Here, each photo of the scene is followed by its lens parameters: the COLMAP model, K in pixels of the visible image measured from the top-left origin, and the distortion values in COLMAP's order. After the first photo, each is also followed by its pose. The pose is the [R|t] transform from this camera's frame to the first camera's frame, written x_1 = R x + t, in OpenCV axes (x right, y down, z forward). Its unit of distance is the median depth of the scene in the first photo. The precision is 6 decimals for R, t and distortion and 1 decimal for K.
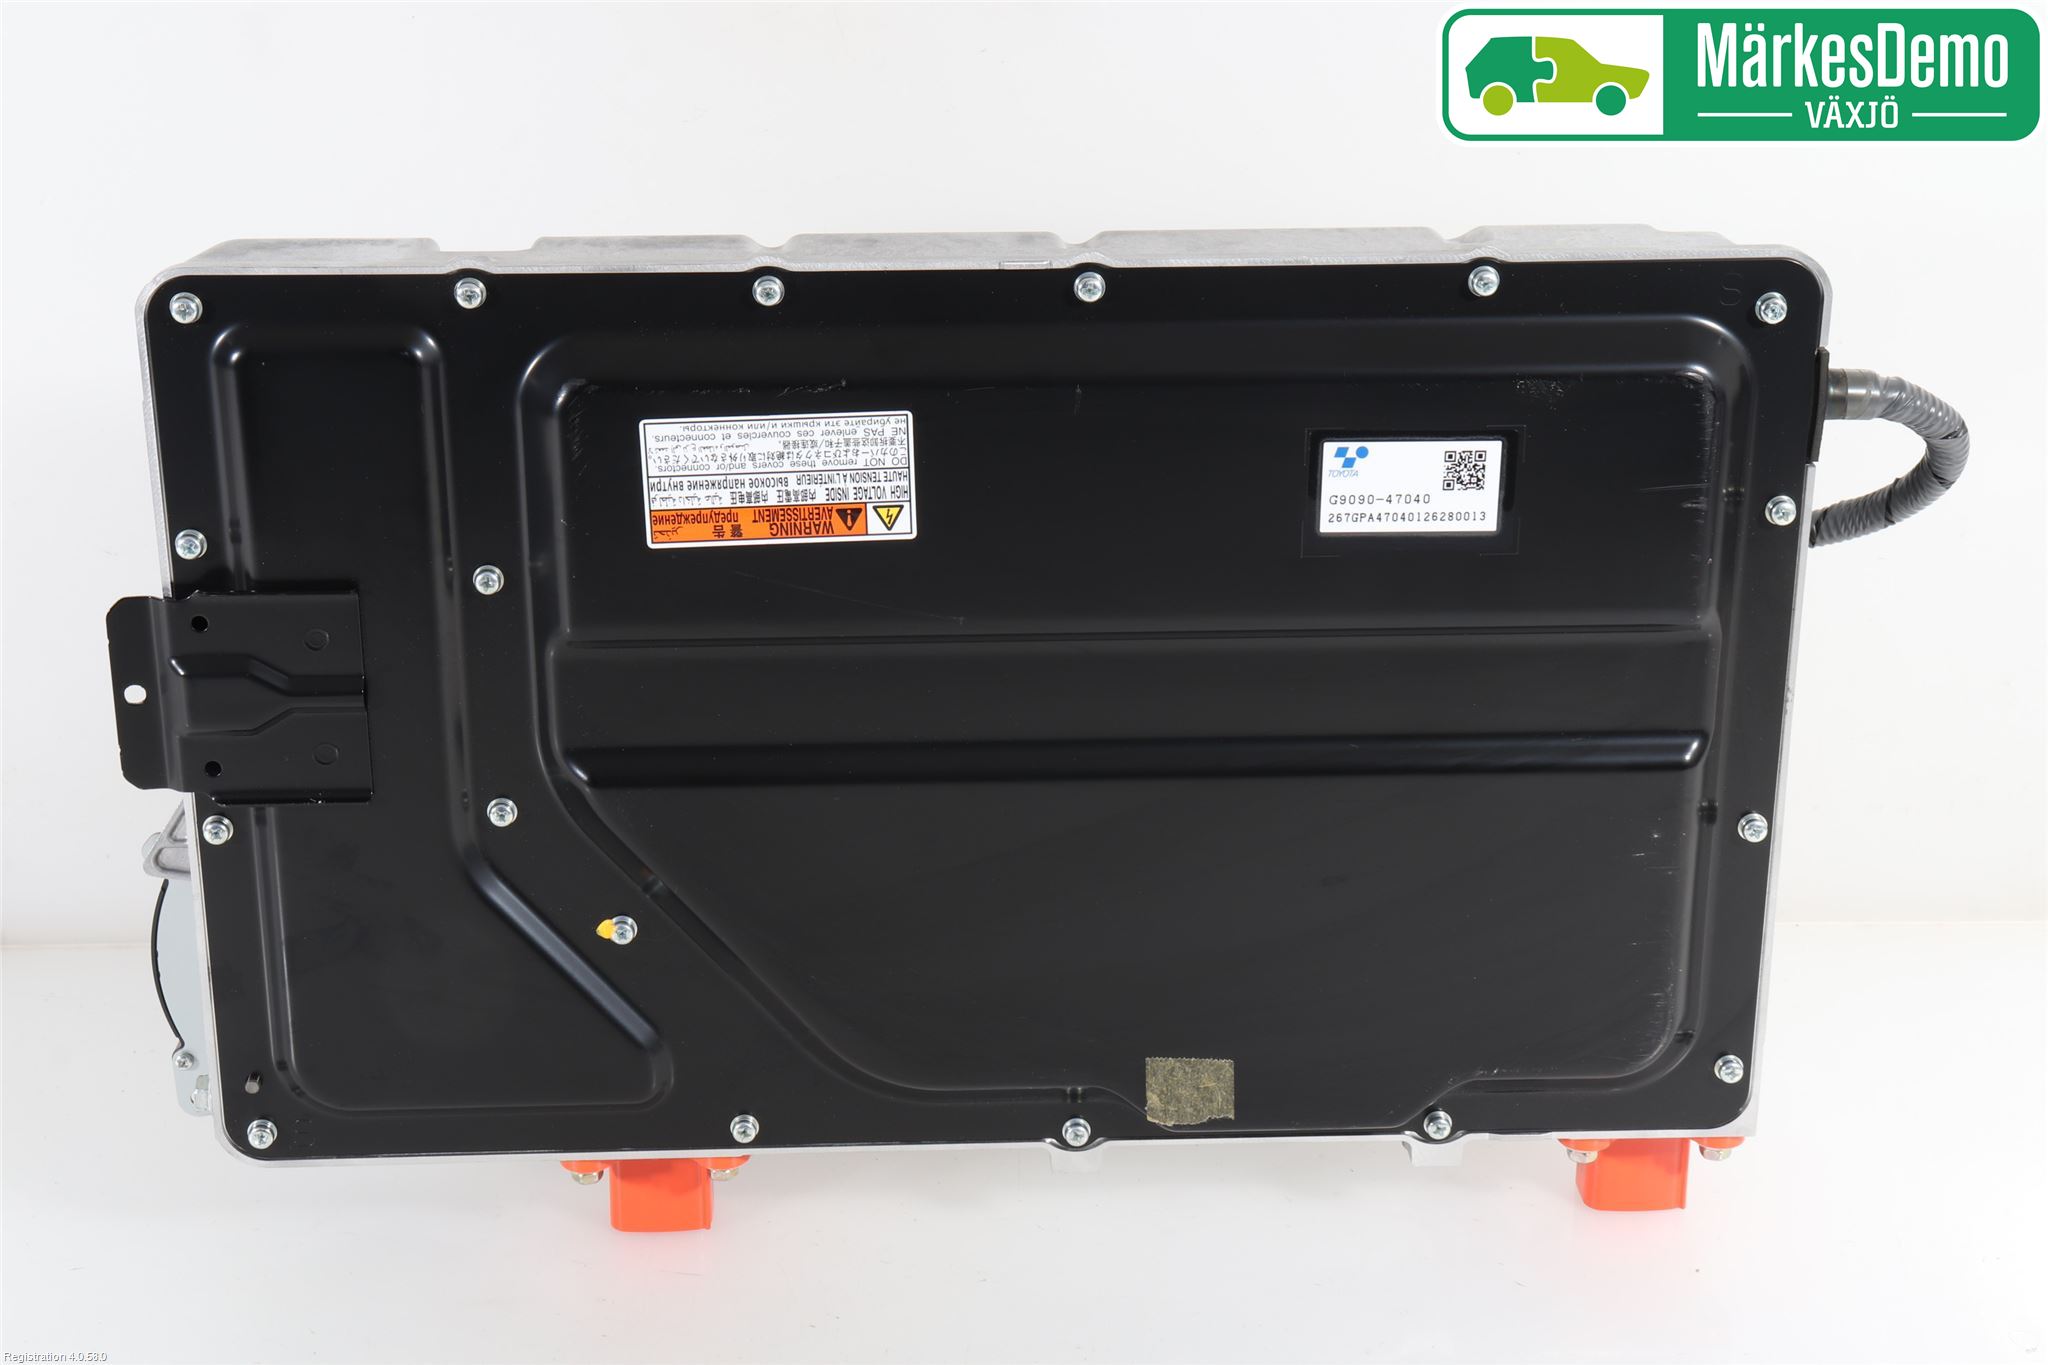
lens RADIAL K [[3631.1, 0, 1024.2], [0, 3631.1, 681.4], [0, 0, 1]] dist [-0.050423, 0.000000]
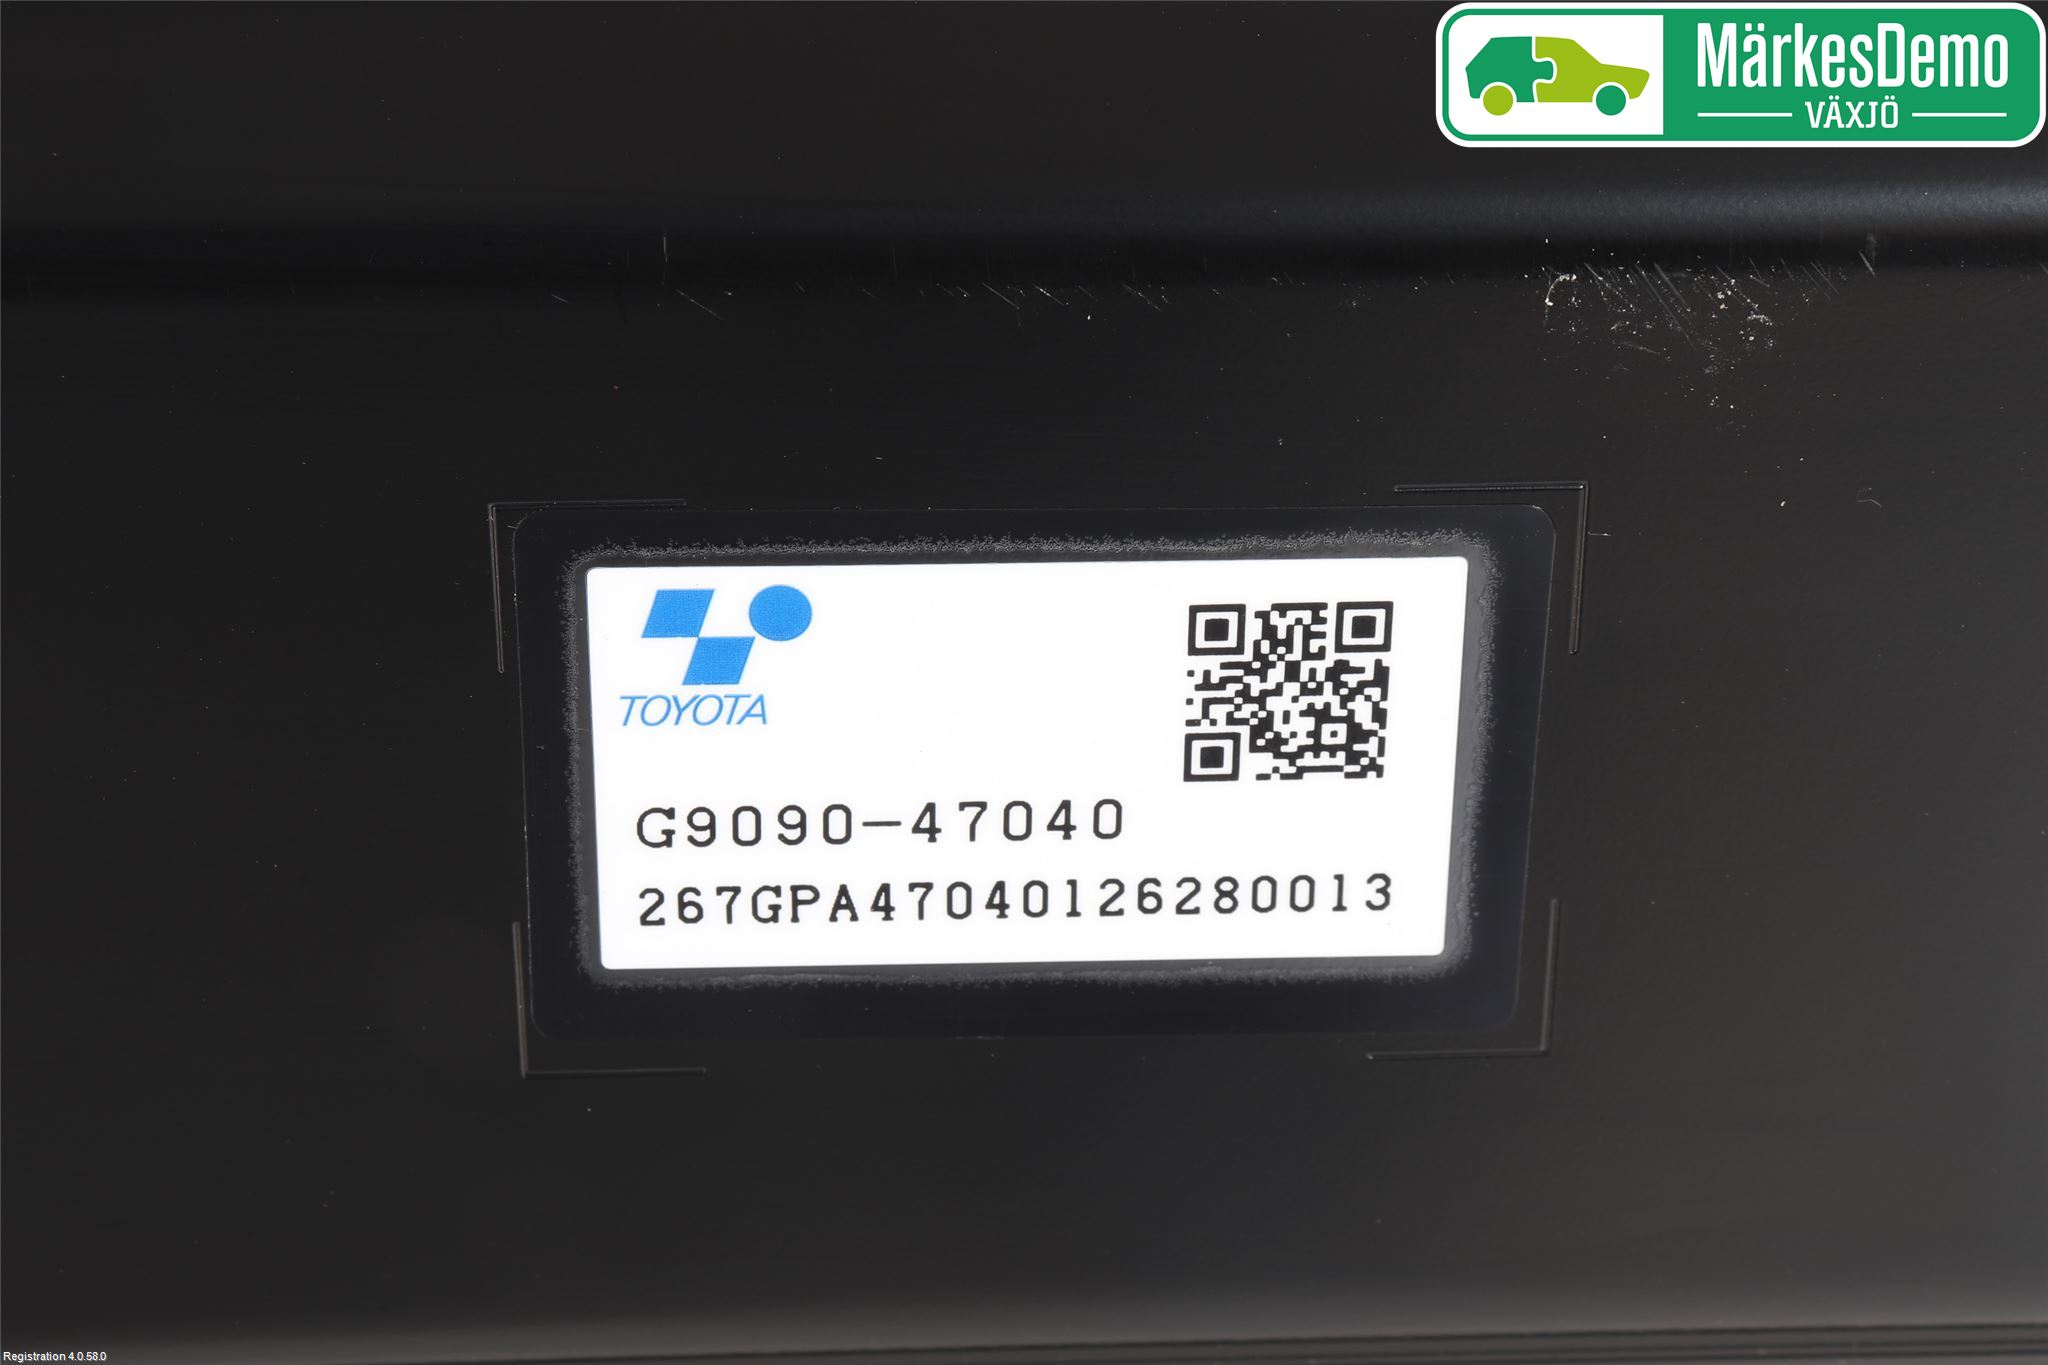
lens RADIAL K [[5202.5, 0, 1023.2], [0, 5202.5, 683.1], [0, 0, 1]] dist [0.165271, 0.000000]
pose [[0.999907, 0.006256, 0.012124, 0.102451], [-0.007151, 0.997137, 0.075282, -0.080702], [-0.011618, -0.075362, 0.997089, 0.702567]]
